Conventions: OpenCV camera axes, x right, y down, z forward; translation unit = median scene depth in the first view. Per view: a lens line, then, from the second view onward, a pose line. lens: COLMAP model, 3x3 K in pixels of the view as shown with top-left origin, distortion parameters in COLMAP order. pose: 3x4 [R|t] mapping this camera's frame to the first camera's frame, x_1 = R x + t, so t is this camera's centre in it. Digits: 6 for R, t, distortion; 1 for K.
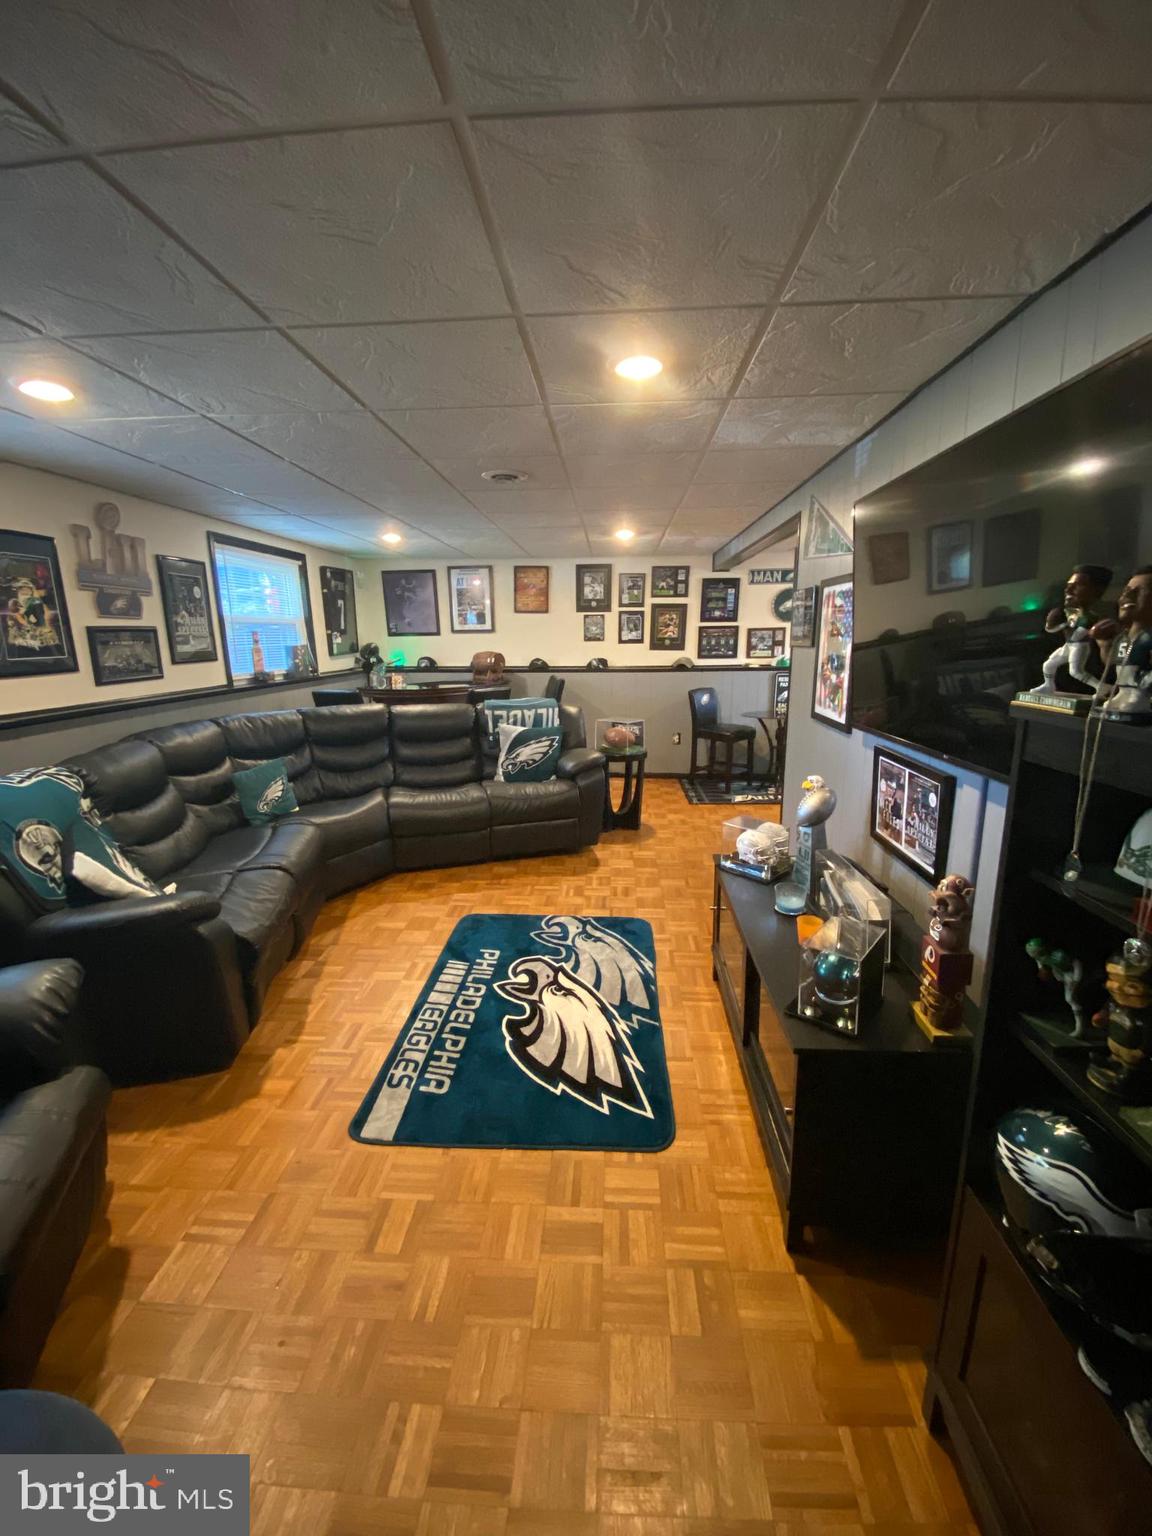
lens RADIAL K [[622.2, 0, 576.0], [0, 622.2, 768.0], [0, 0, 1]] dist [0.023397, -0.027085]
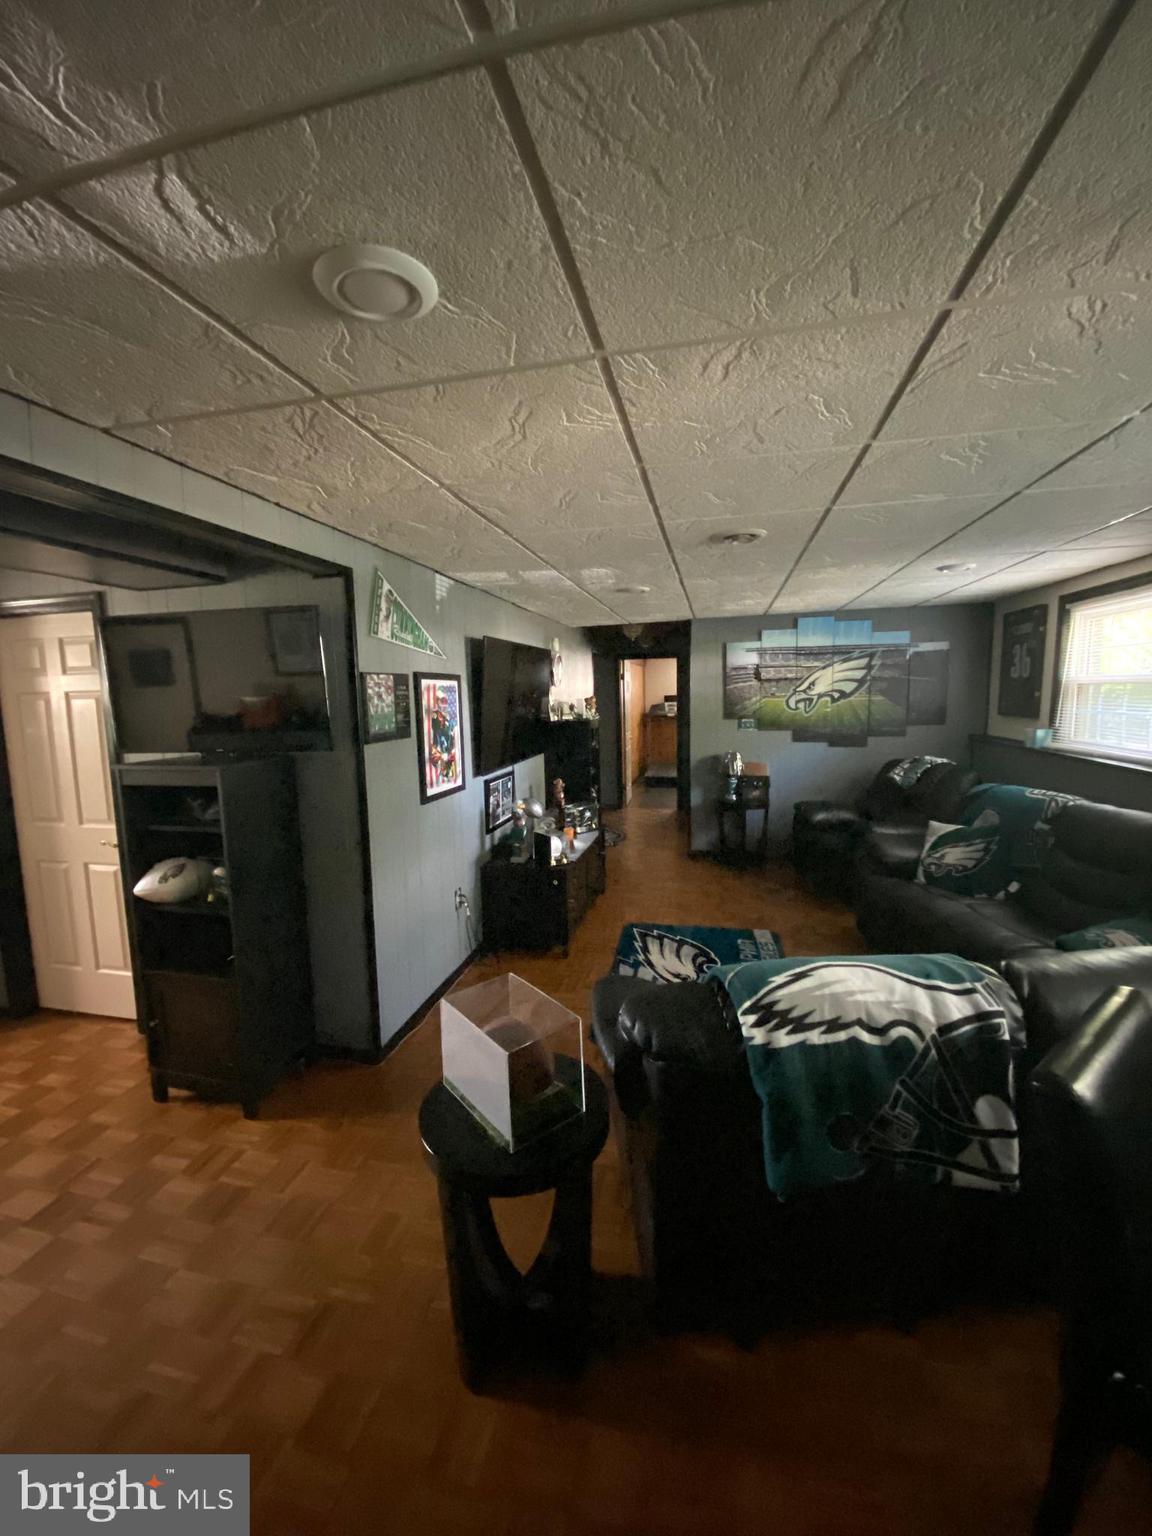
lens RADIAL K [[622.2, 0, 576.0], [0, 622.2, 768.0], [0, 0, 1]] dist [0.023397, -0.027085]
pose [[-0.989756, 0.017836, 0.141653, 0.005601], [0.061711, 0.948141, 0.311803, -0.734359], [-0.128745, 0.317350, -0.939528, 3.201127]]
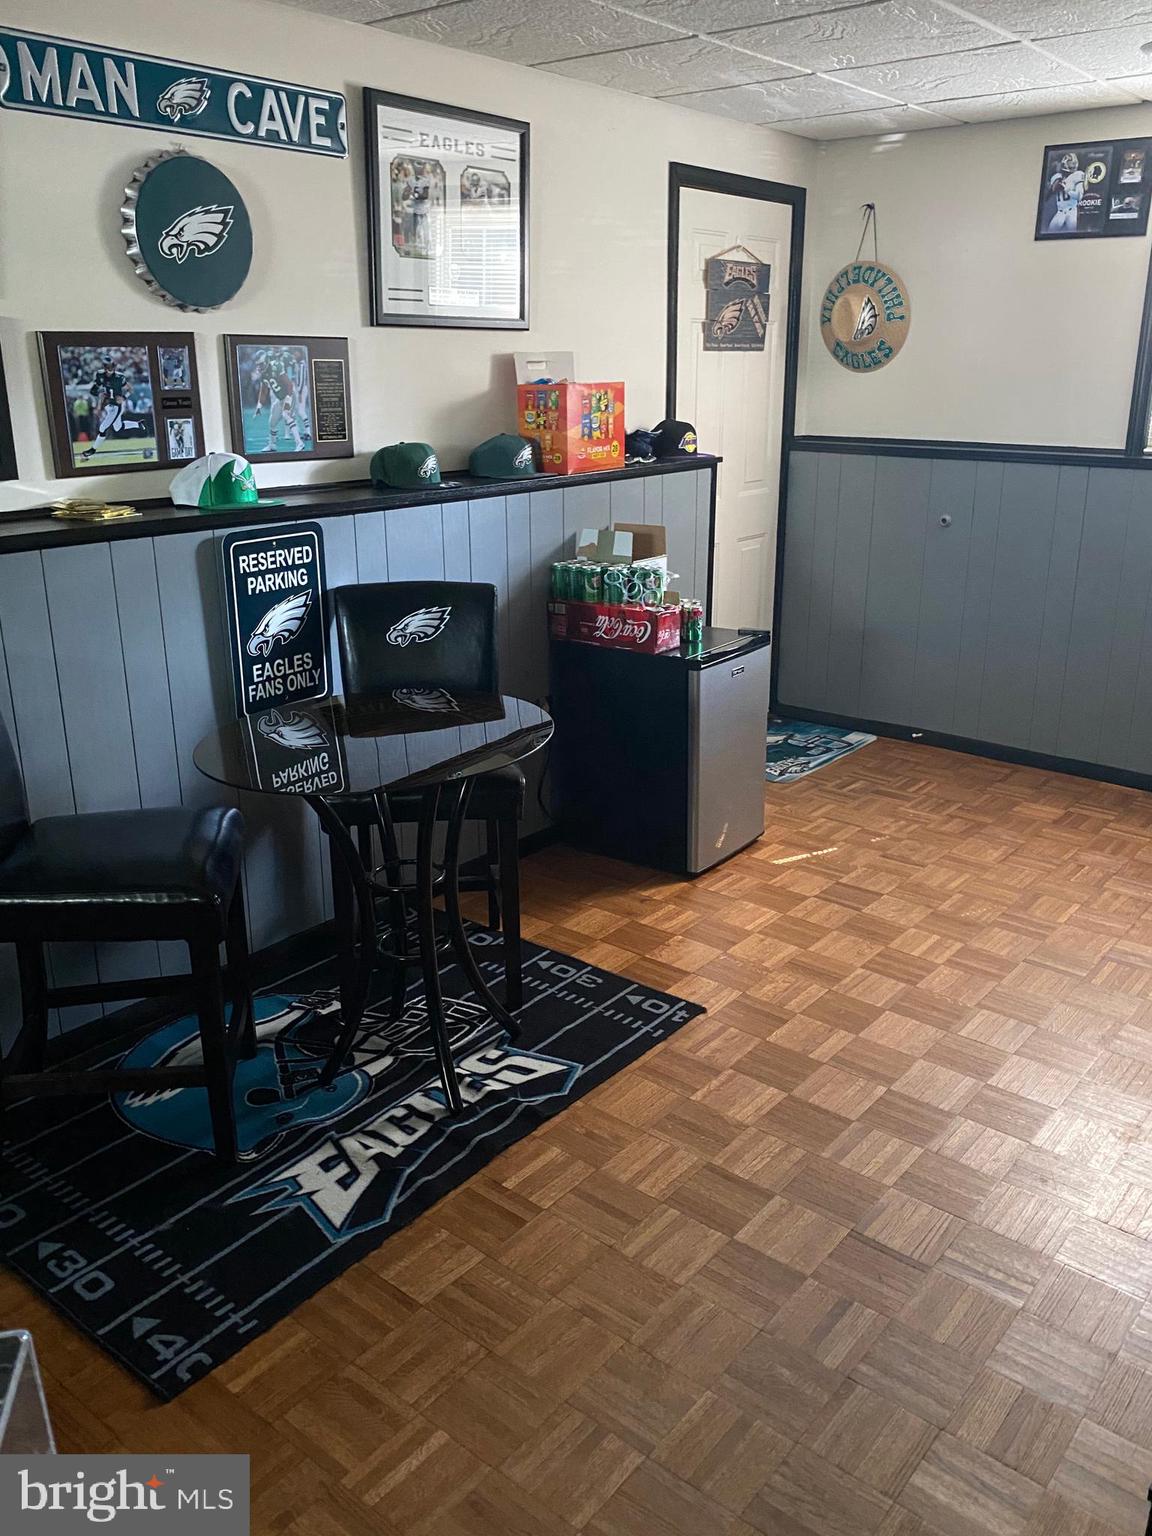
lens RADIAL K [[1230.1, 0, 576.0], [0, 1230.1, 768.0], [0, 0, 1]] dist [0.002051, 0.000469]
pose [[0.579393, -0.251394, 0.775309, 0.039334], [0.161940, 0.967786, 0.192786, -0.228466], [-0.798798, 0.013855, 0.601439, 1.045264]]
